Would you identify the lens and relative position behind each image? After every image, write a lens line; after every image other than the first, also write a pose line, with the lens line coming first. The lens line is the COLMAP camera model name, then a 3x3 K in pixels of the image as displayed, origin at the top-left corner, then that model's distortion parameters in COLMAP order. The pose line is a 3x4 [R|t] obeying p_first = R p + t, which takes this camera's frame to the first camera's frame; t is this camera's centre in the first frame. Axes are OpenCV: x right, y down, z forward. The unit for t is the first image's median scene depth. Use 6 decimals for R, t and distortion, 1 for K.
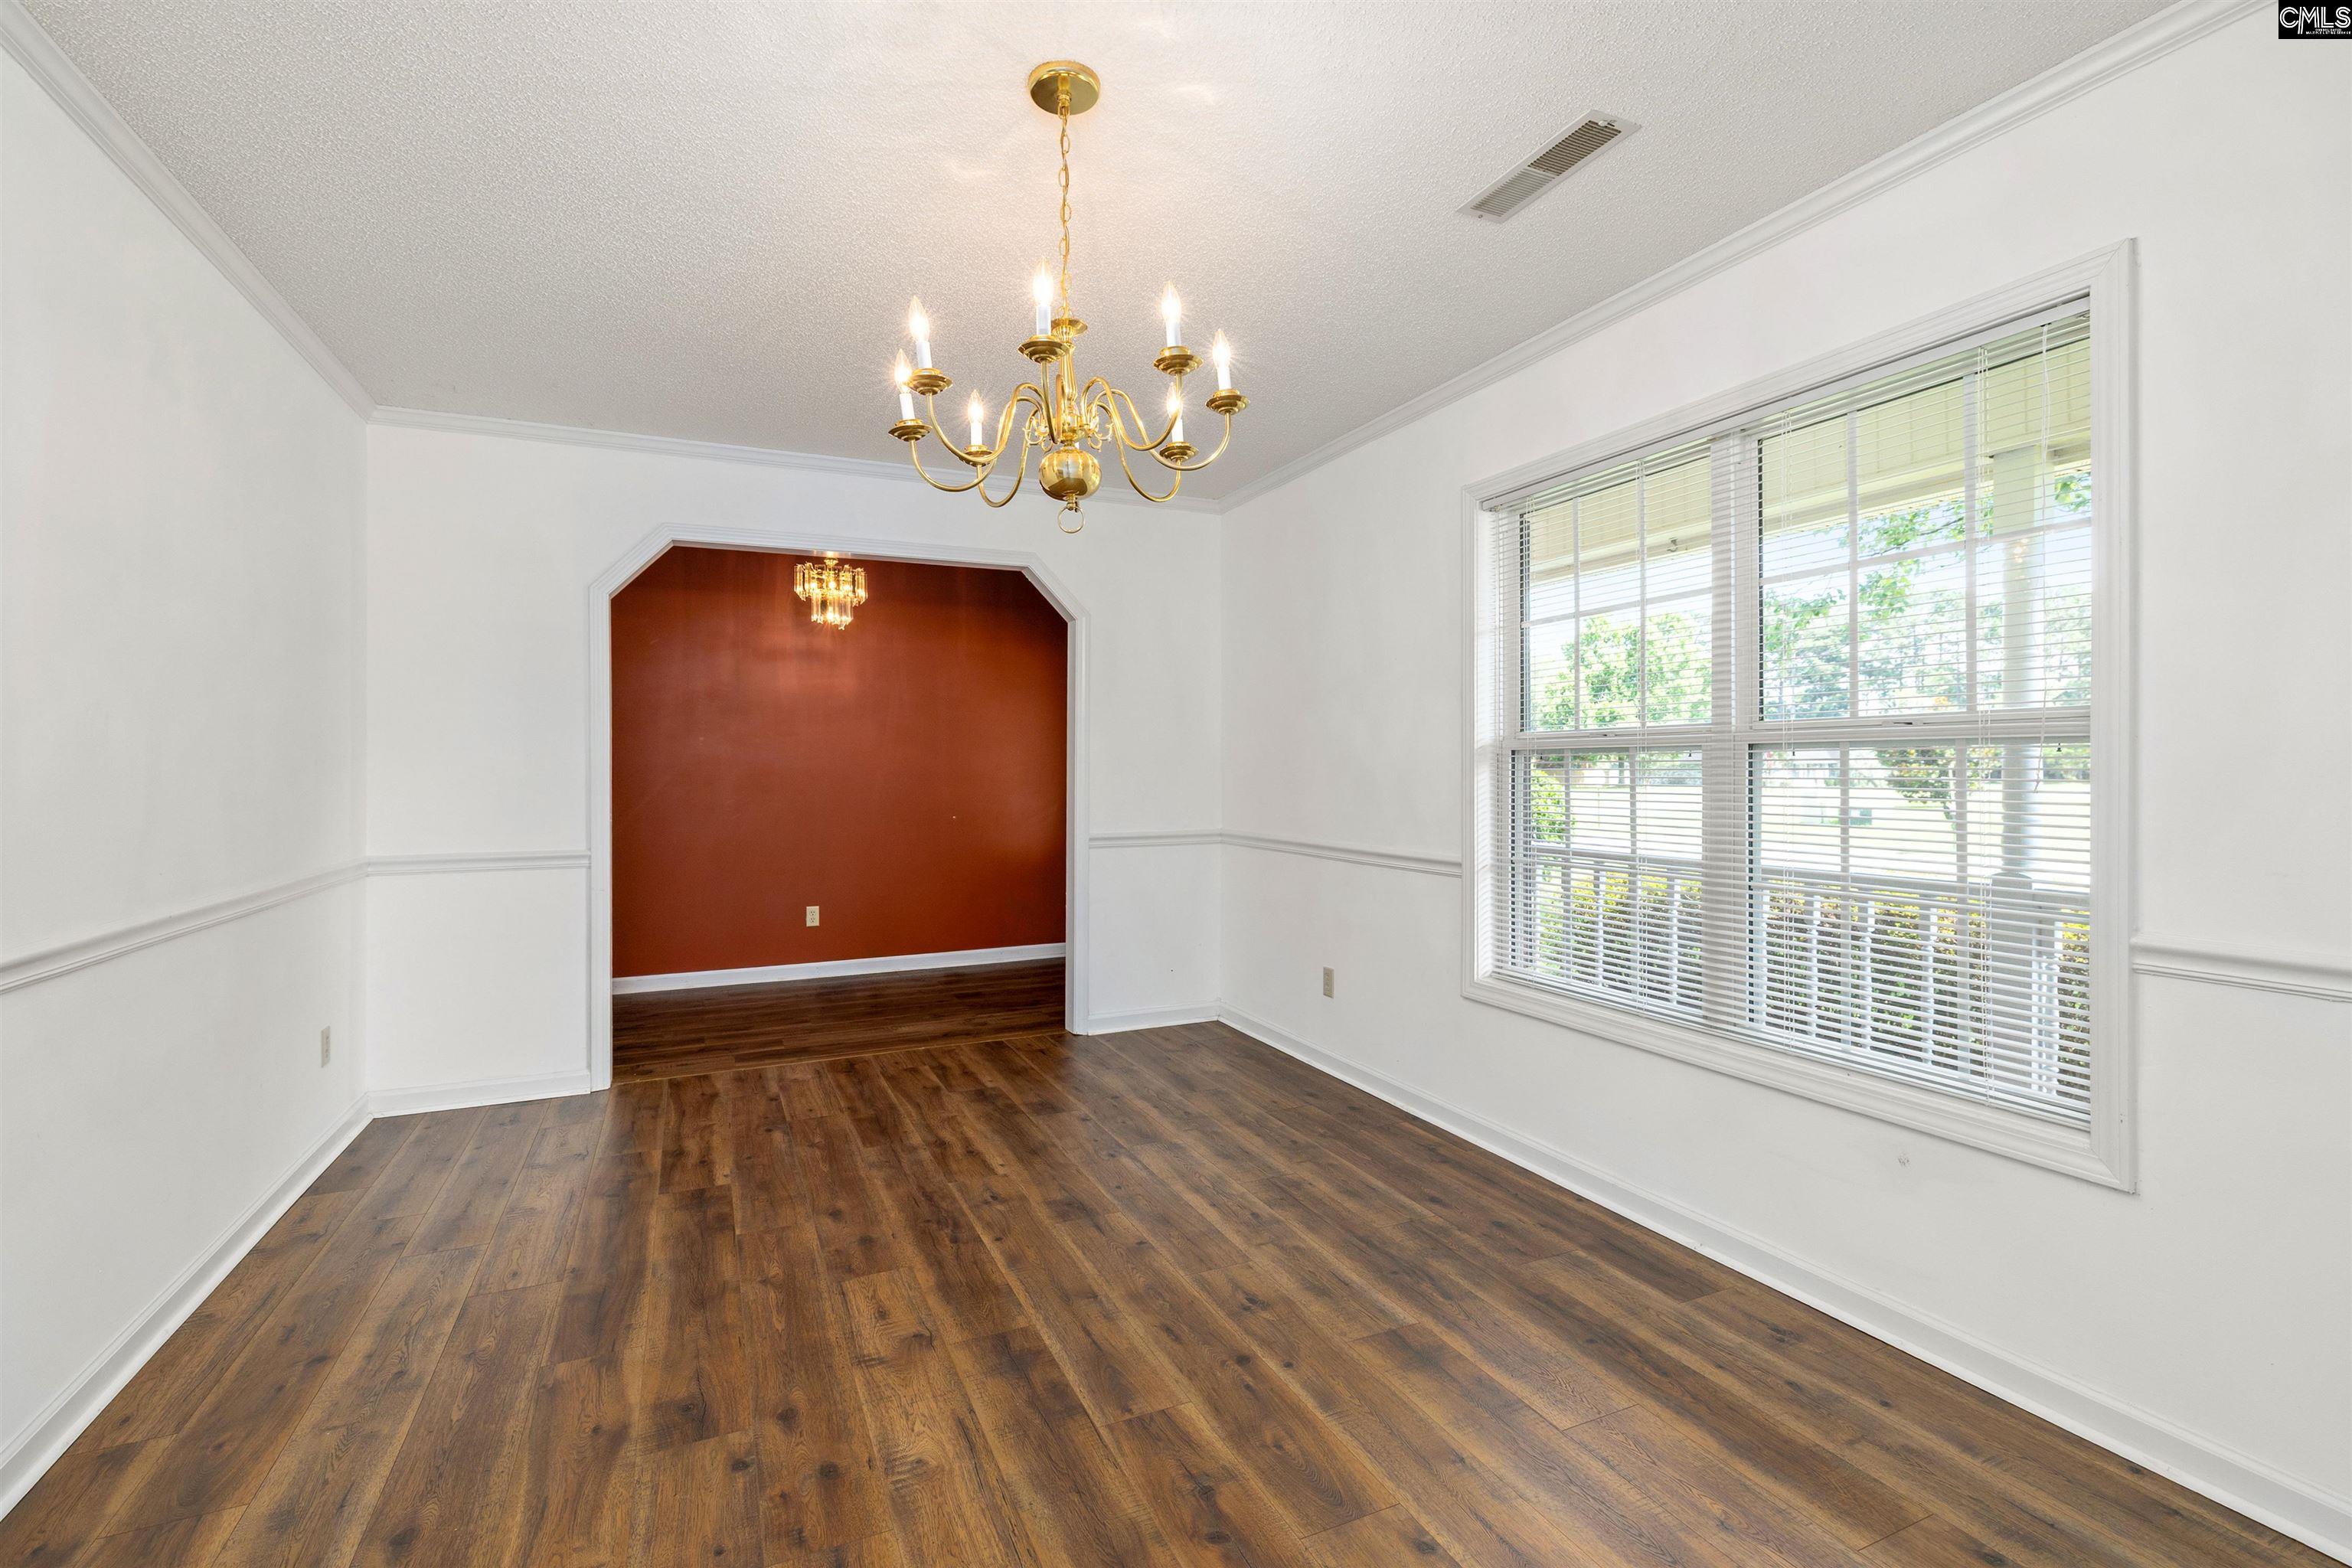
lens RADIAL K [[1028.5, 0, 1172.3], [0, 1028.5, 781.4], [0, 0, 1]] dist [0.004057, -0.001021]
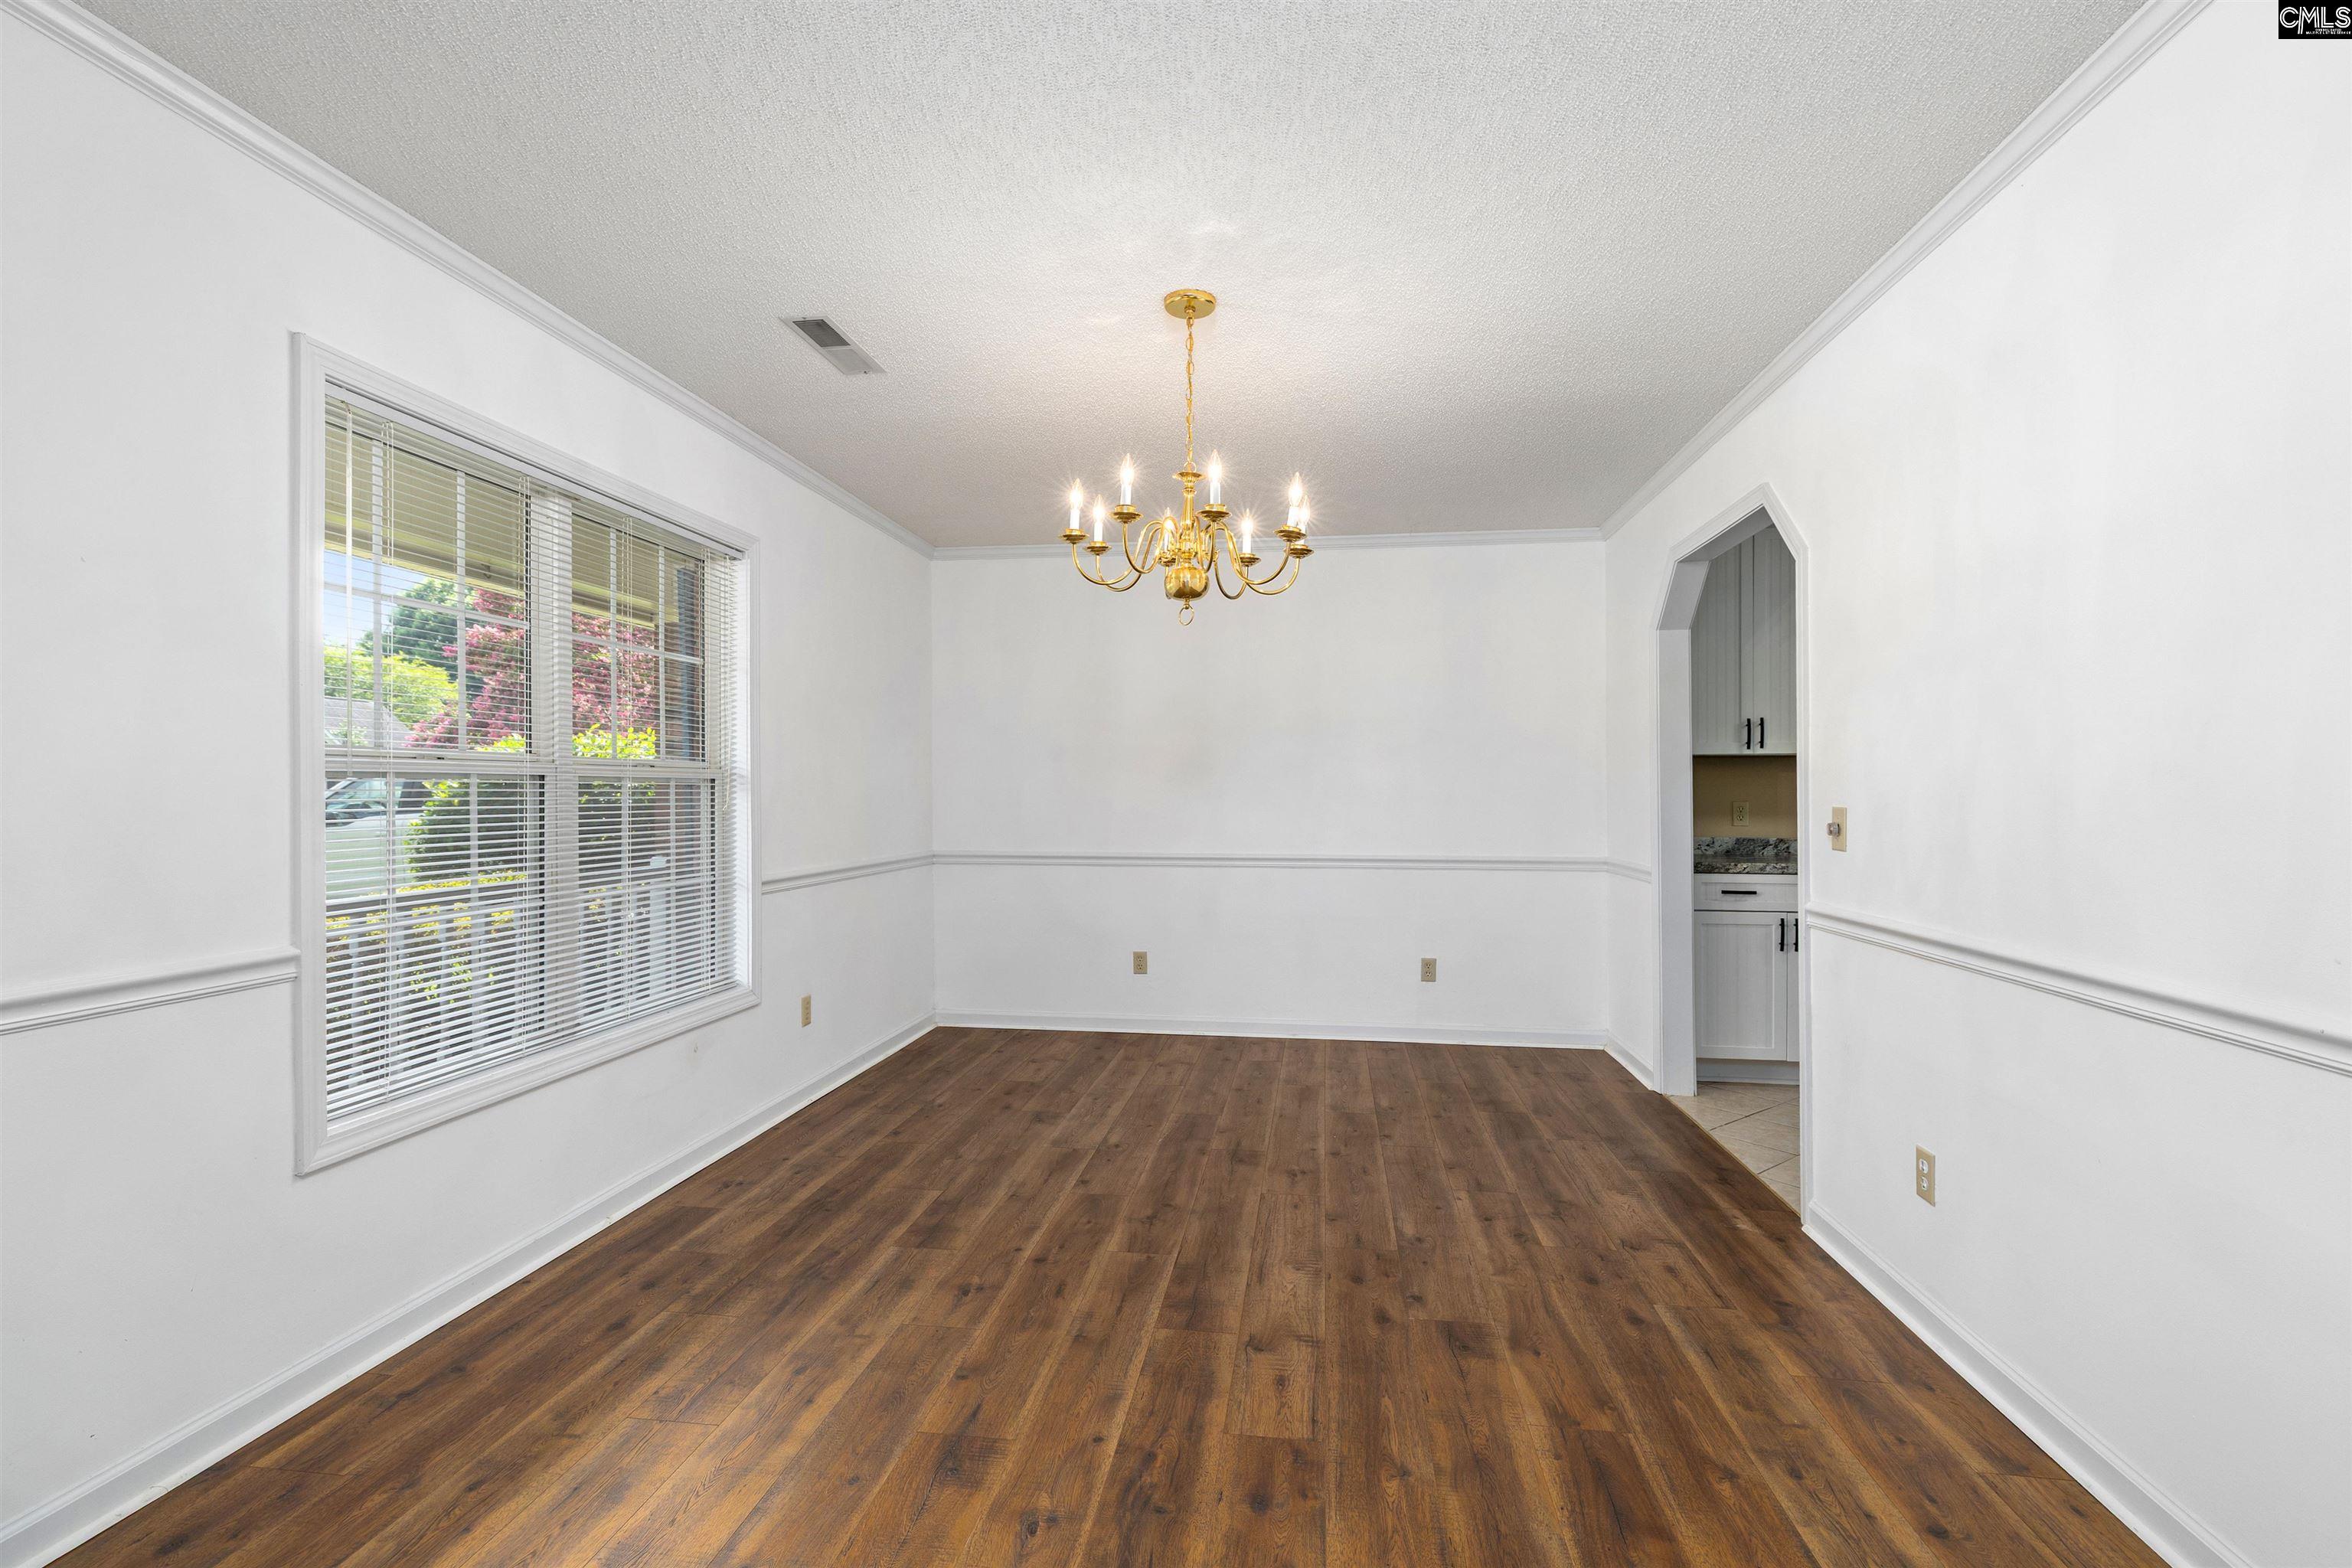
lens RADIAL K [[1028.5, 0, 1164.8], [0, 1028.5, 788.6], [0, 0, 1]] dist [0.004057, -0.001021]
pose [[-0.831070, 0.006710, 0.556128, -0.729816], [0.010969, 0.999930, 0.004327, -0.022145], [-0.556060, 0.009696, -0.831086, 1.864750]]
